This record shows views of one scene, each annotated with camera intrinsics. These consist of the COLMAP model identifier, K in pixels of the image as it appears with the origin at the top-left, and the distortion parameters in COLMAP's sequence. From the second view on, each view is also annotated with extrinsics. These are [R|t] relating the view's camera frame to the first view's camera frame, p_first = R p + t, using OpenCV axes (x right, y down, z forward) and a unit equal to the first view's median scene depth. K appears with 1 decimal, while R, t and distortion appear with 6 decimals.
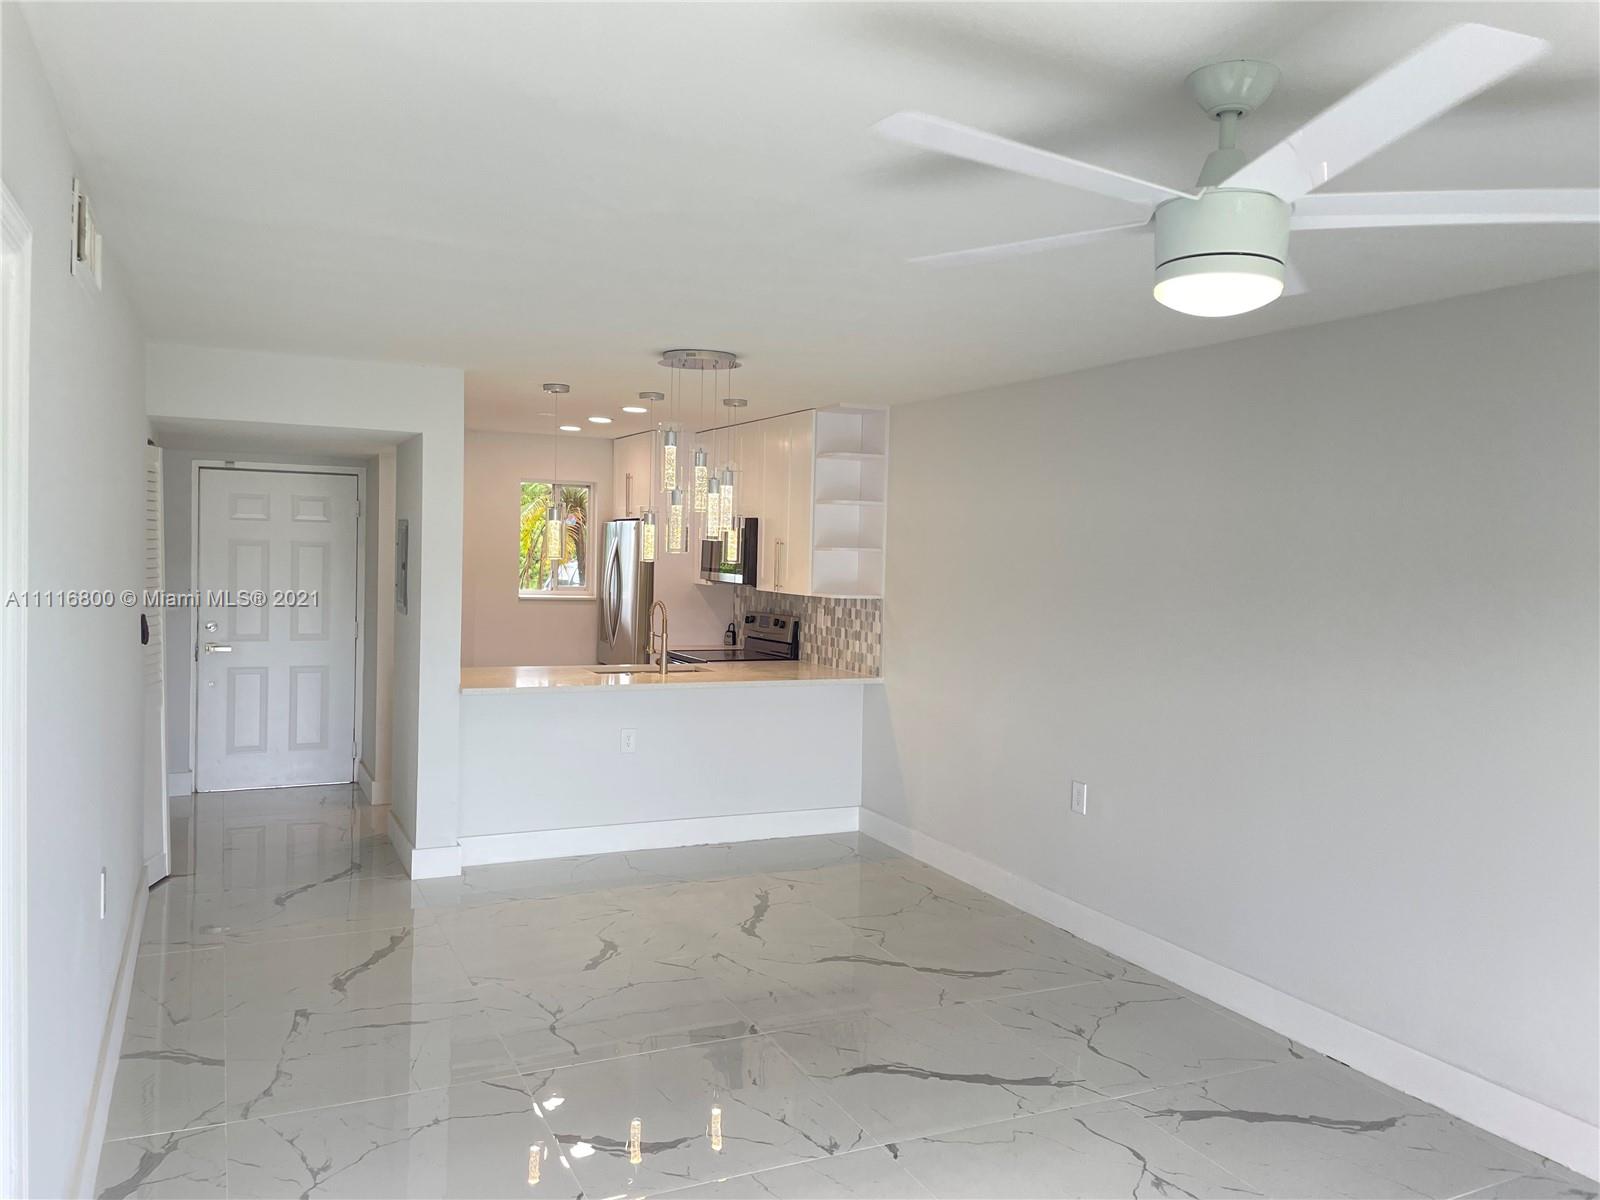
lens RADIAL K [[1207.7, 0, 807.5], [0, 1207.7, 585.9], [0, 0, 1]] dist [0.097830, -0.130632]
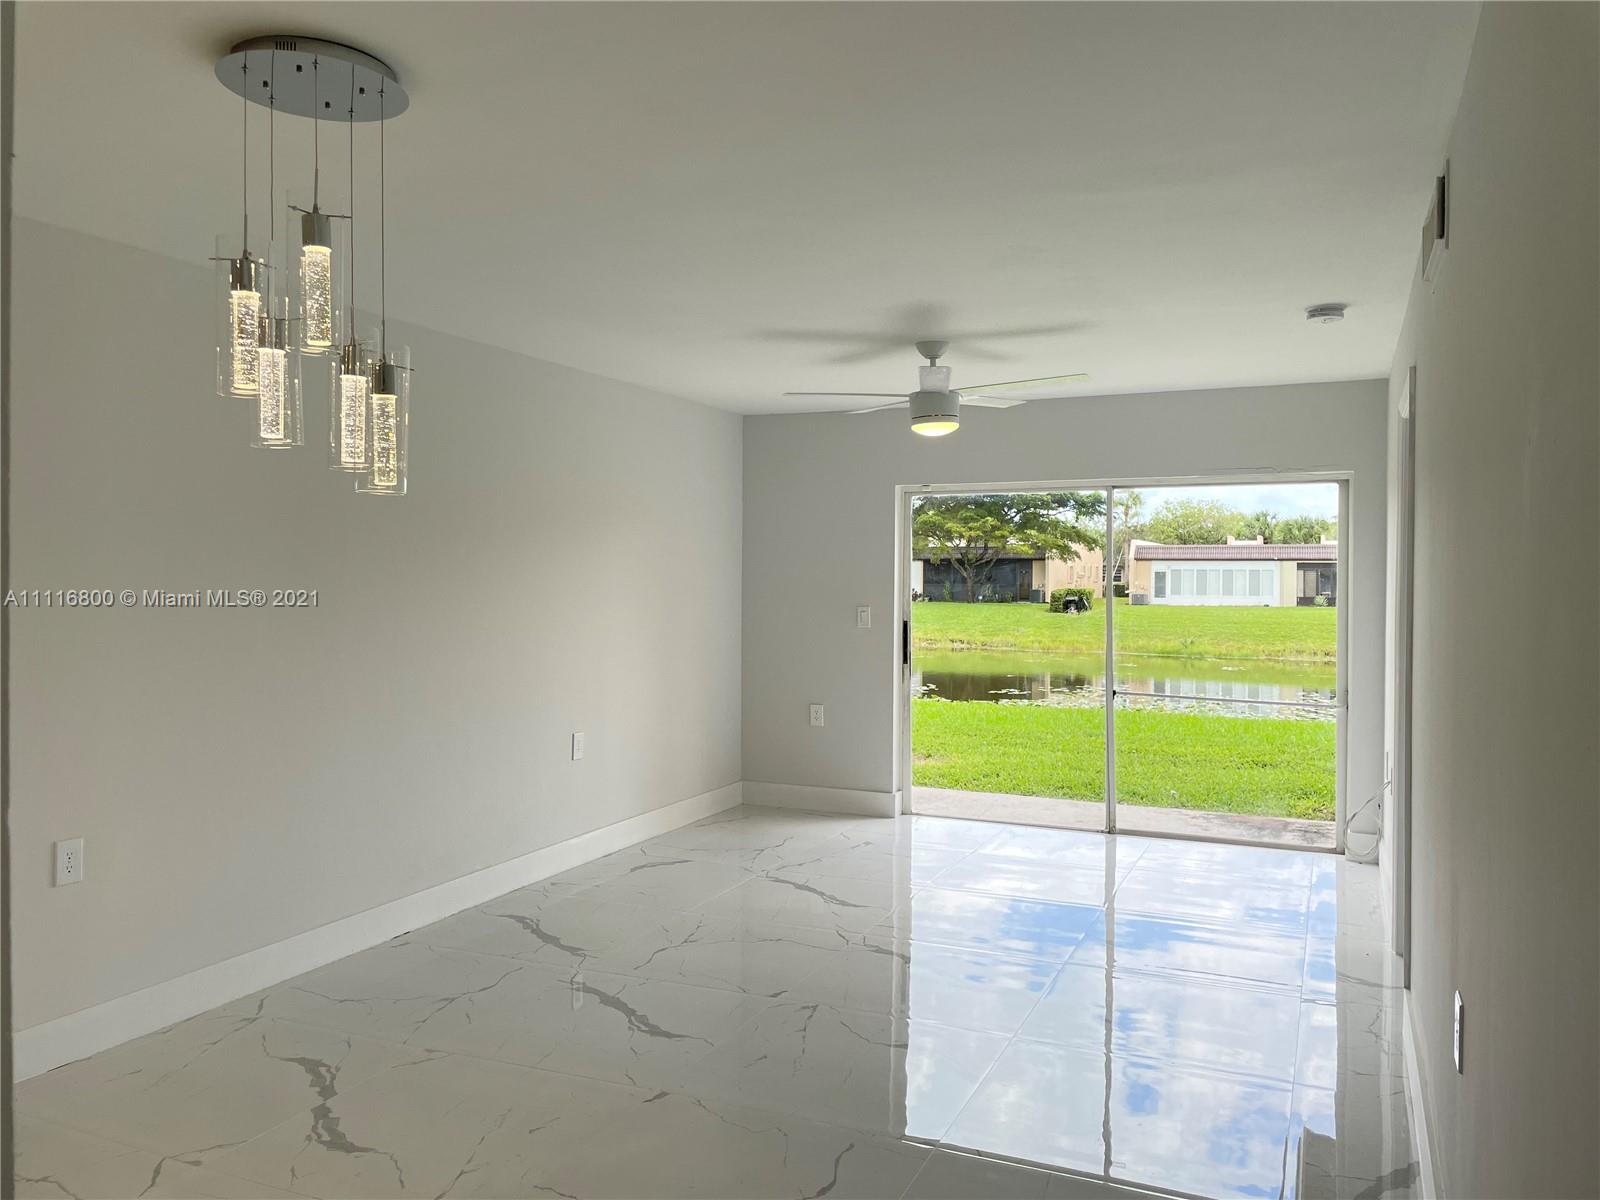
lens RADIAL K [[1207.7, 0, 807.5], [0, 1207.7, 585.9], [0, 0, 1]] dist [0.097830, -0.130632]
pose [[-0.655062, -0.039075, 0.754564, -0.432227], [0.000208, 0.998652, 0.051896, -0.011775], [-0.755575, 0.034152, -0.654171, 0.875950]]
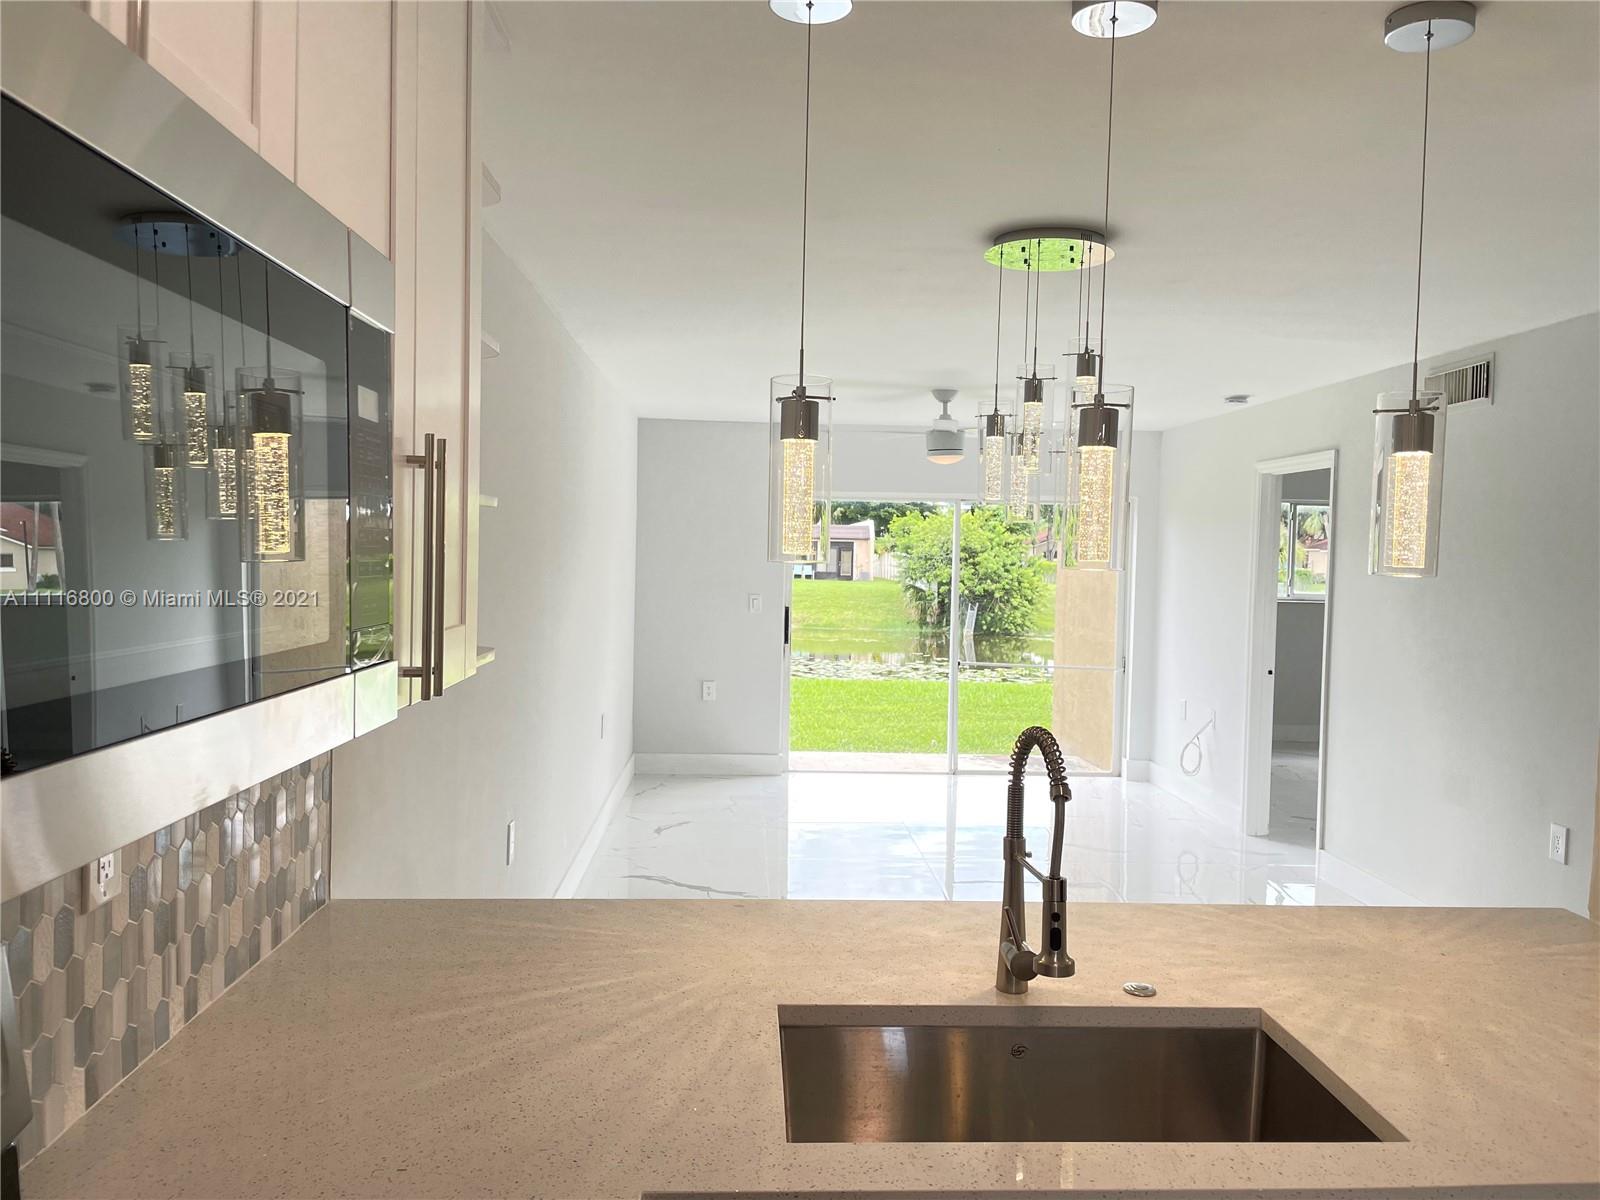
lens RADIAL K [[1205.1, 0, 808.1], [0, 1205.1, 593.0], [0, 0, 1]] dist [0.098326, -0.129841]
pose [[-0.921891, -0.061935, 0.382468, -0.174006], [-0.035885, 0.996547, 0.074879, -0.033363], [-0.385785, 0.055306, -0.920930, 1.248484]]
